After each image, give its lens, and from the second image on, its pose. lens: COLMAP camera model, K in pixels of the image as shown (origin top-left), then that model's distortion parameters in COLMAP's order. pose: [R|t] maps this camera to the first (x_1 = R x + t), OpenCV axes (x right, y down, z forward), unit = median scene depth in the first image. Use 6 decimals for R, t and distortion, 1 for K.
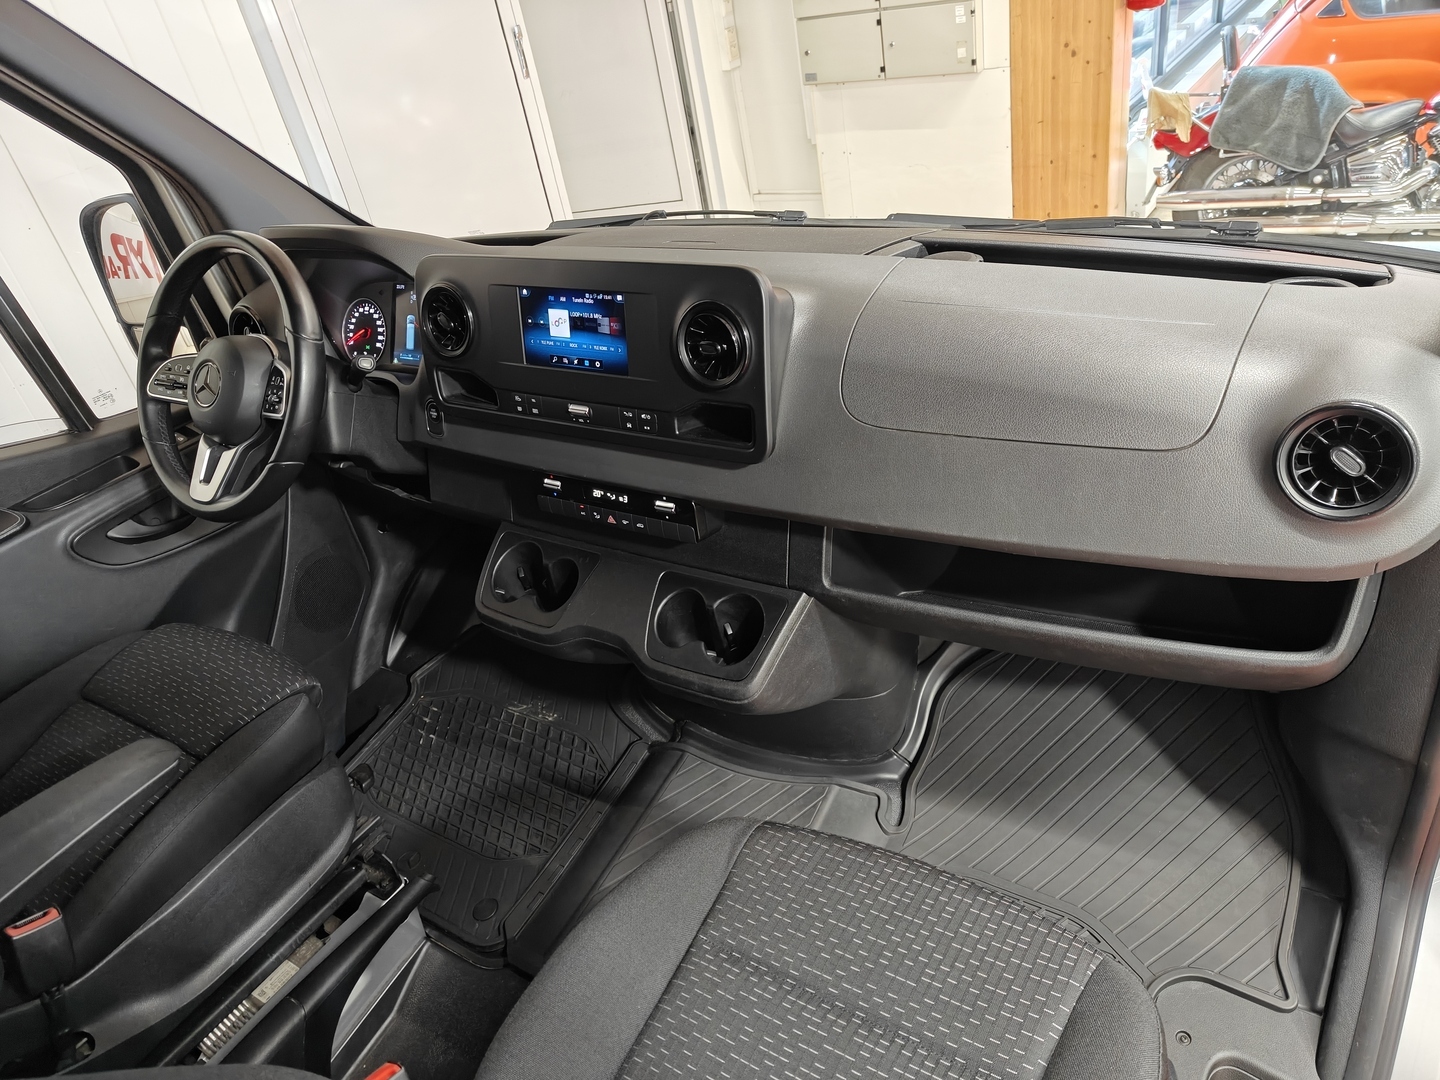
lens RADIAL K [[1020.8, 0, 716.0], [0, 1020.8, 543.9], [0, 0, 1]] dist [0.028776, -0.025725]
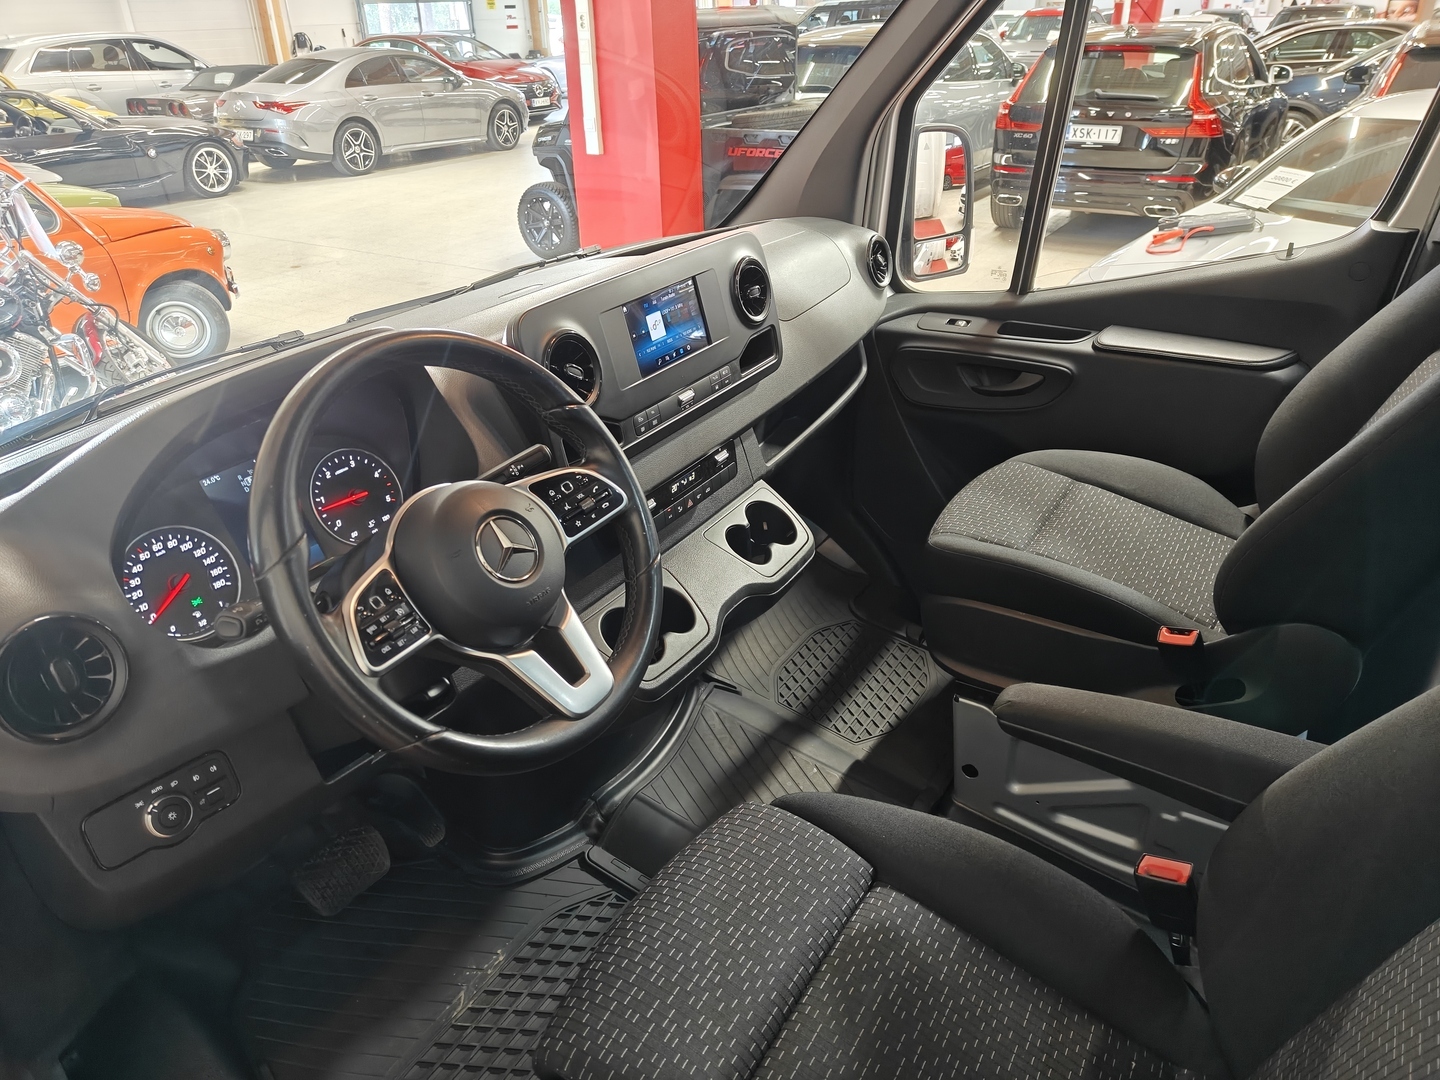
lens RADIAL K [[1007.5, 0, 731.1], [0, 1007.5, 537.3], [0, 0, 1]] dist [0.019933, -0.005240]
pose [[-0.038154, -0.305707, 0.951361, -0.895902], [0.564932, 0.778708, 0.272883, -0.207715], [-0.824255, 0.547866, 0.142993, 0.651906]]
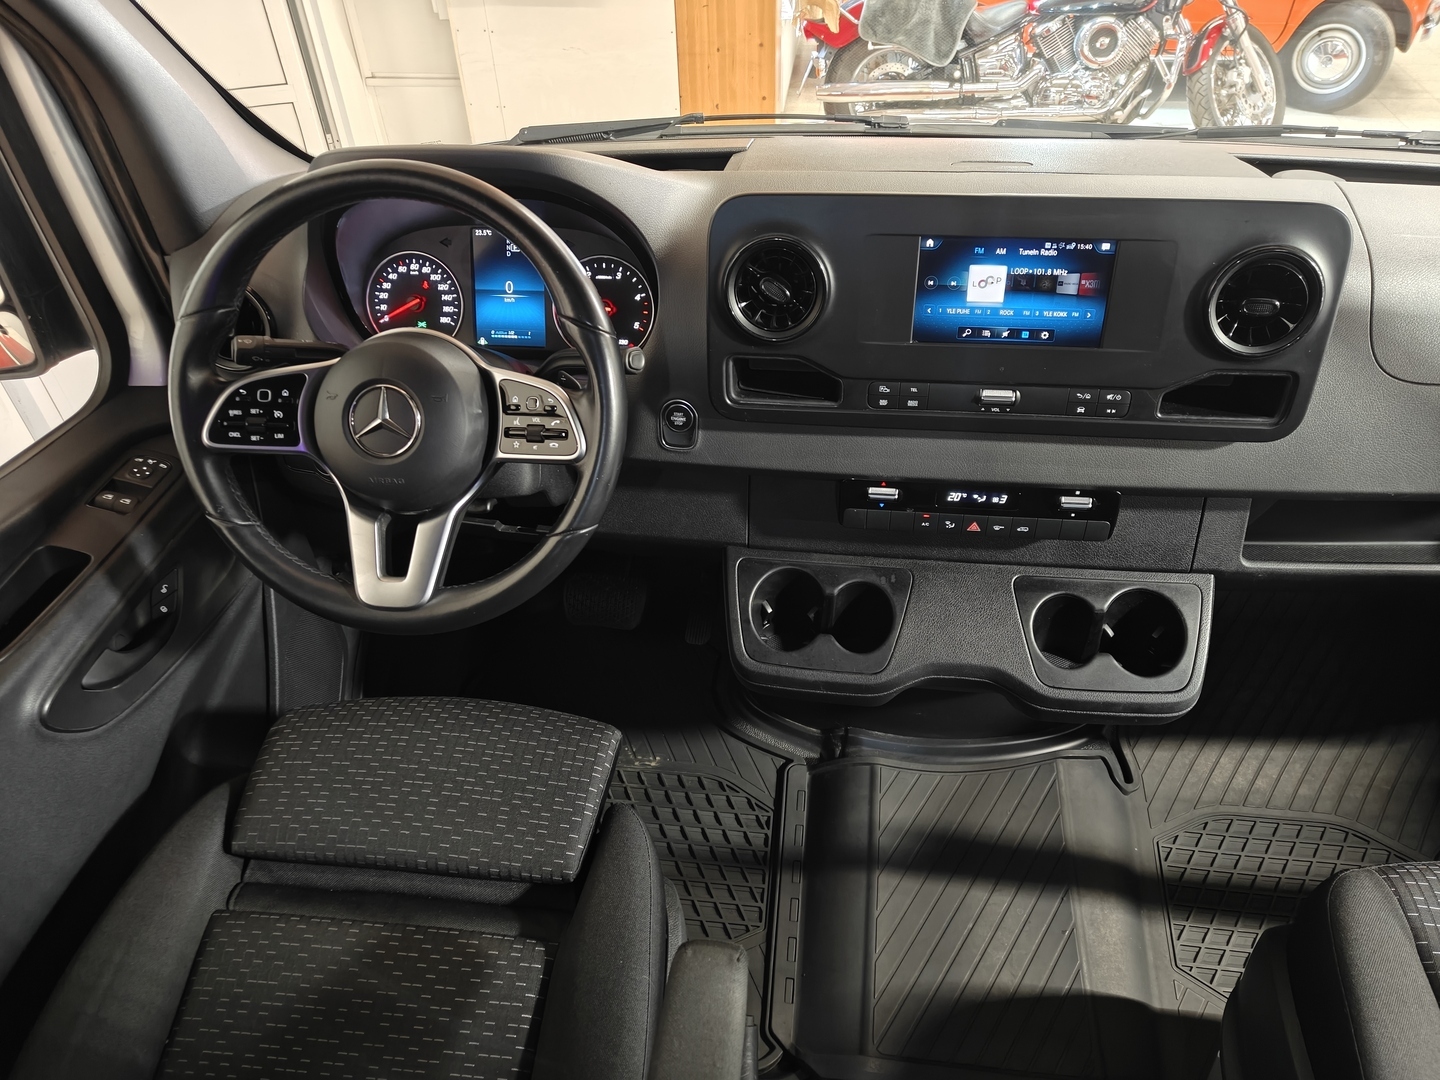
lens RADIAL K [[1020.8, 0, 716.0], [0, 1020.8, 543.9], [0, 0, 1]] dist [0.028776, -0.025725]
pose [[0.884157, -0.181162, 0.430635, -0.490549], [0.137593, 0.981848, 0.130551, -0.111561], [-0.446469, -0.056176, 0.893034, 0.298378]]
